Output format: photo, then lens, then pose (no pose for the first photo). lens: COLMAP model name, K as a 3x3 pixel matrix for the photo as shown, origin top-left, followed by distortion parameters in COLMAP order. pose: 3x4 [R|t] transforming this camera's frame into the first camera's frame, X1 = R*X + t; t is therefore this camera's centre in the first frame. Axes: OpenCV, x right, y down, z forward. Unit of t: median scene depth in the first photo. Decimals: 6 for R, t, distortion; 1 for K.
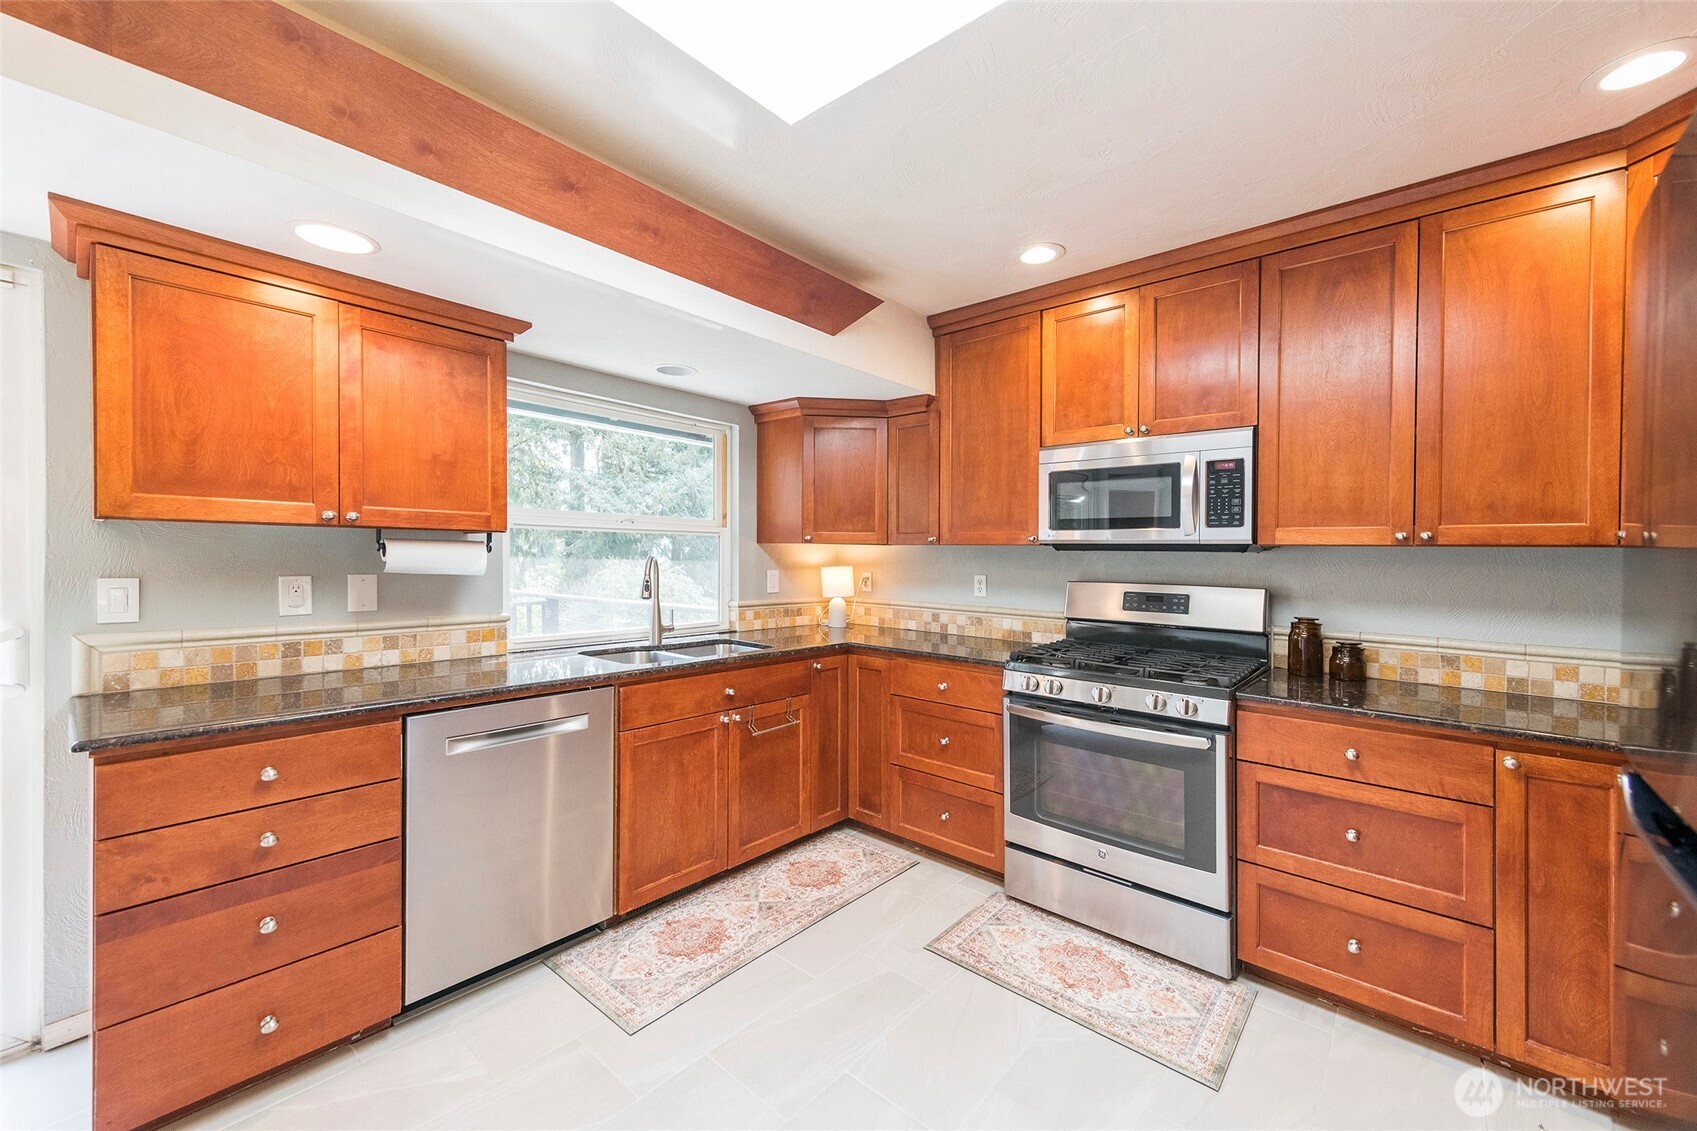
lens RADIAL K [[674.9, 0, 863.5], [0, 674.9, 573.2], [0, 0, 1]] dist [0.000274, 0.000082]
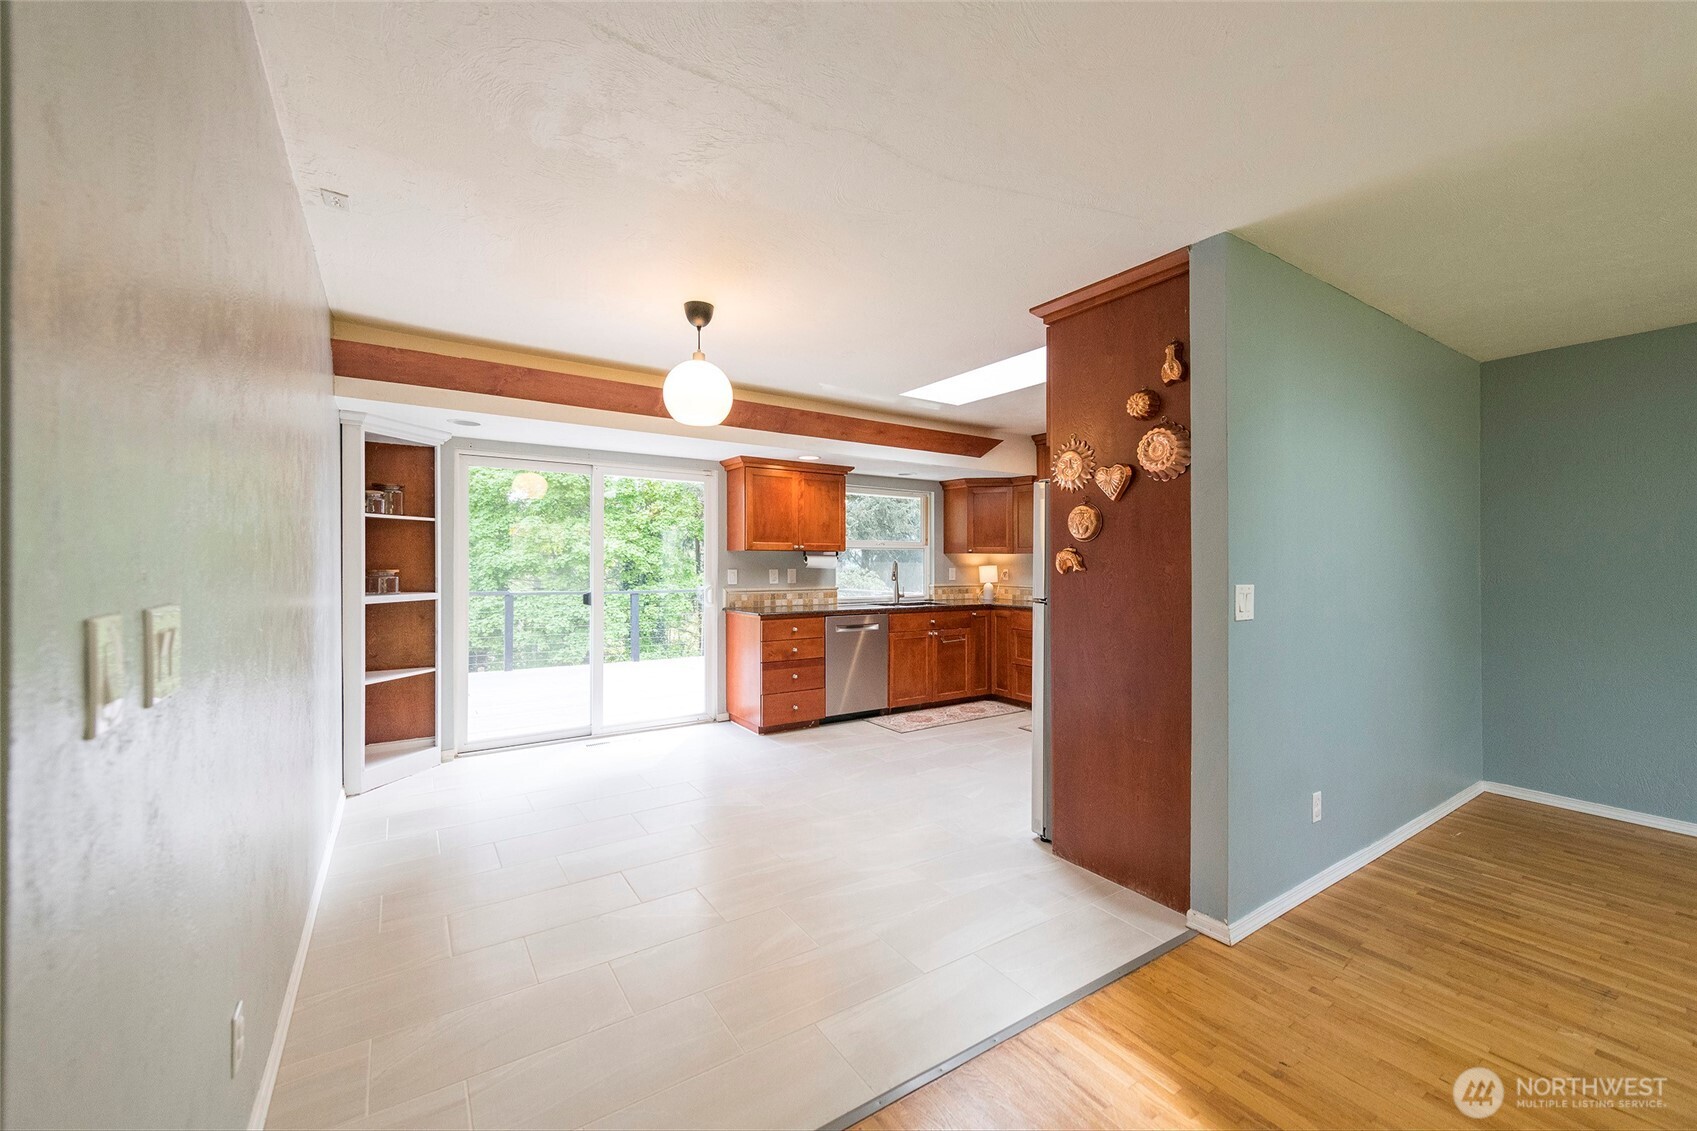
lens RADIAL K [[674.9, 0, 863.5], [0, 674.9, 573.2], [0, 0, 1]] dist [0.000274, 0.000082]
pose [[0.964900, -0.006993, -0.262523, 0.162916], [0.004388, 0.999935, -0.010505, 0.039291], [0.262579, 0.008984, 0.964869, -1.184524]]
